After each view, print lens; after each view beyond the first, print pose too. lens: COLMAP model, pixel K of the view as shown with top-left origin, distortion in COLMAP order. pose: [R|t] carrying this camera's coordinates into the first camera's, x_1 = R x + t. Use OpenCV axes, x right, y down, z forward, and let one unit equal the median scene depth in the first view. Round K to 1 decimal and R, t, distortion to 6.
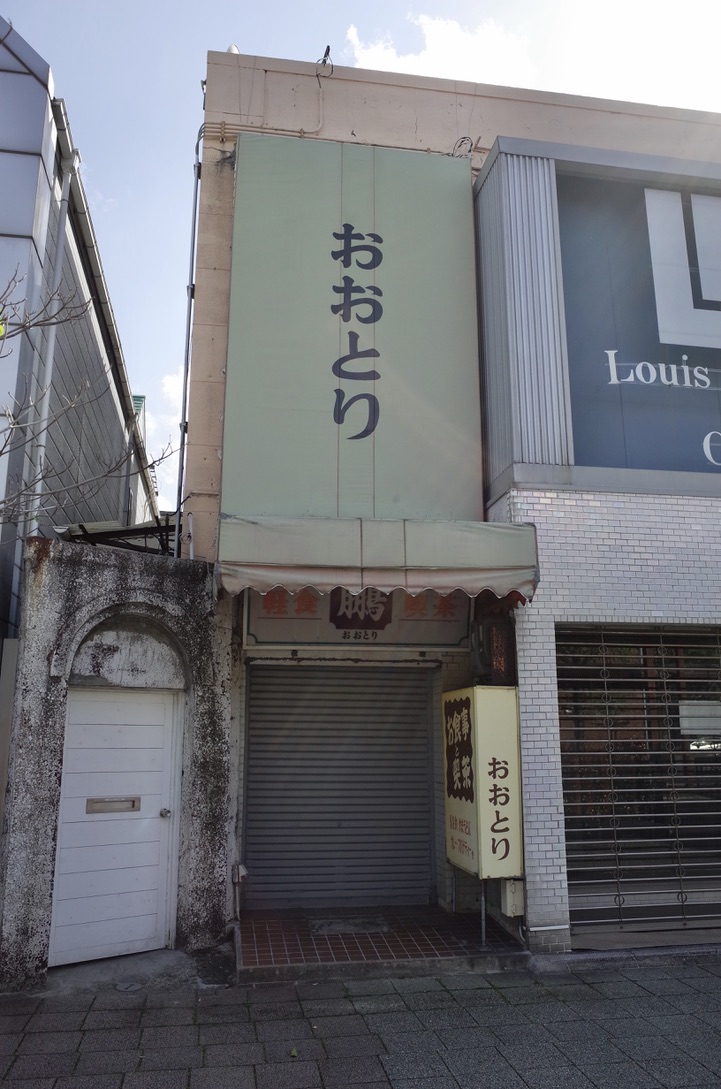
lens RADIAL K [[858.3, 0, 359.2], [0, 858.3, 546.1], [0, 0, 1]] dist [-0.057782, 0.050226]
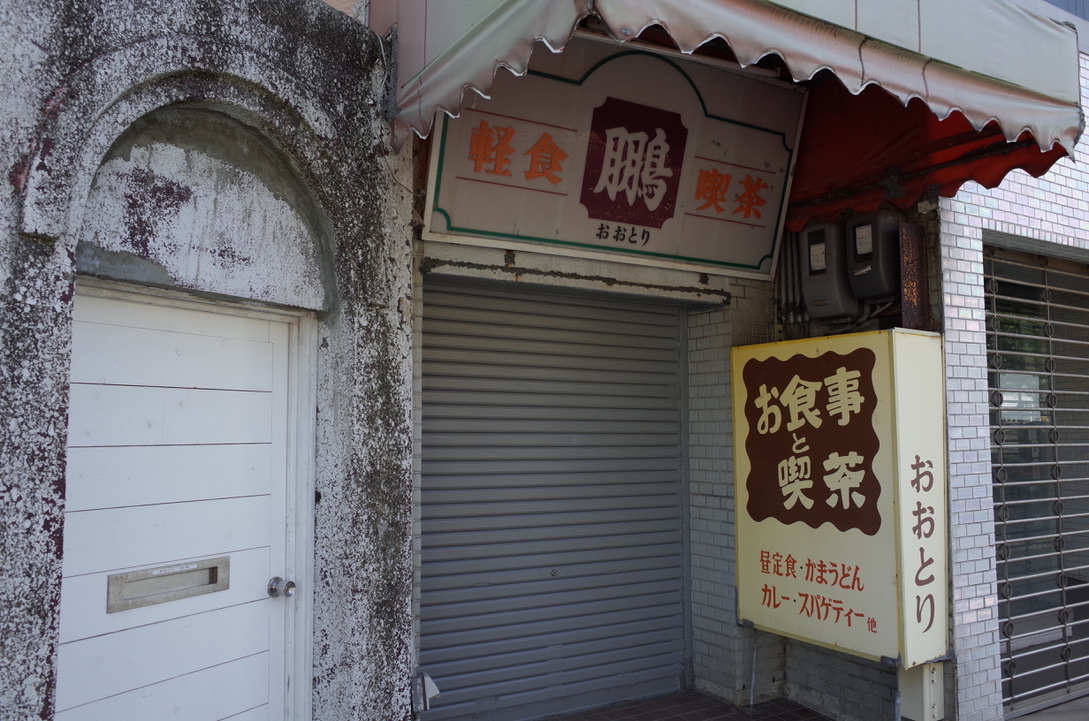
lens RADIAL K [[858.3, 0, 548.7], [0, 858.3, 358.7], [0, 0, 1]] dist [-0.057782, 0.050226]
pose [[0.927073, 0.030256, 0.373659, -0.267796], [-0.083098, 0.988527, 0.126128, 0.129576], [-0.365556, -0.147980, 0.918951, 0.563232]]
